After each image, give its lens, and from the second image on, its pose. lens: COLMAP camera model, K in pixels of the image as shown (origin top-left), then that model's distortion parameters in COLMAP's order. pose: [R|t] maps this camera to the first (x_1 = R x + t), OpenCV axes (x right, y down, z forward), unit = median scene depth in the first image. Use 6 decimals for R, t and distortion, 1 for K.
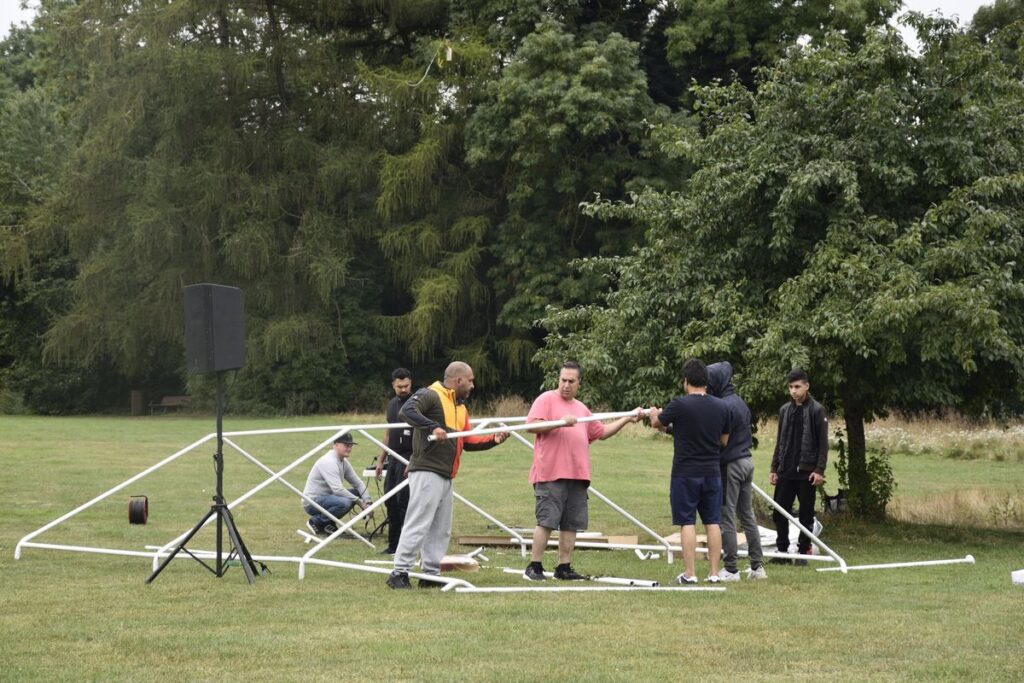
lens RADIAL K [[3603.0, 0, 512.2], [0, 3603.0, 337.7], [0, 0, 1]] dist [1.178480, 0.000000]
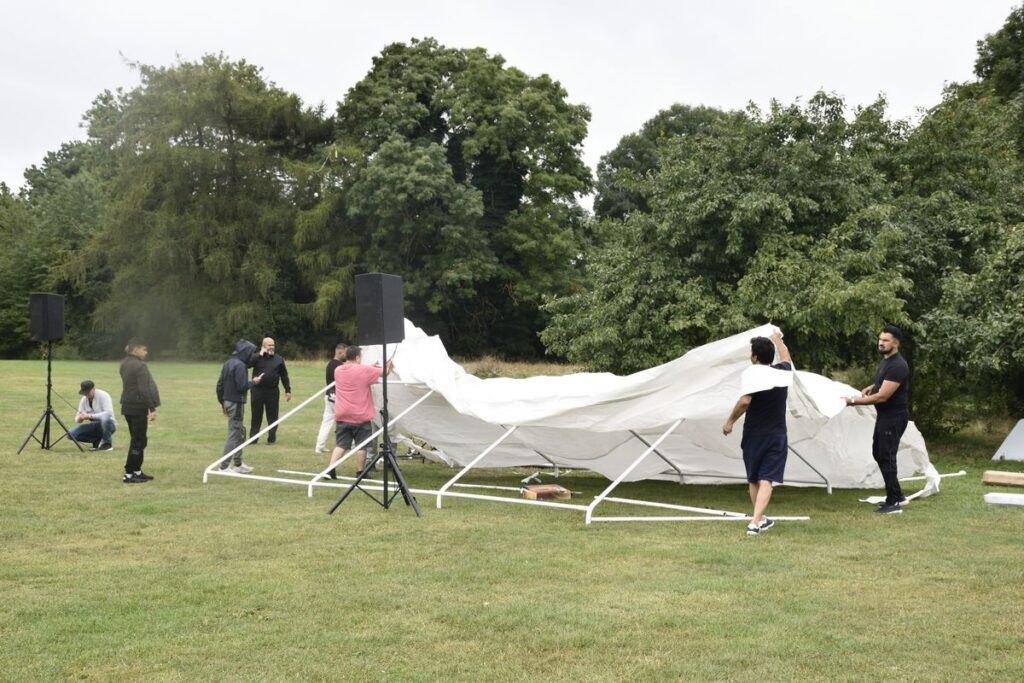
lens RADIAL K [[1607.9, 0, 512.4], [0, 1607.9, 339.3], [0, 0, 1]] dist [0.121315, 0.000000]
pose [[0.985554, 0.001484, 0.169354, -0.065061], [-0.003819, 0.999902, 0.013463, 0.000110], [-0.169317, -0.013916, 0.985463, 0.226325]]
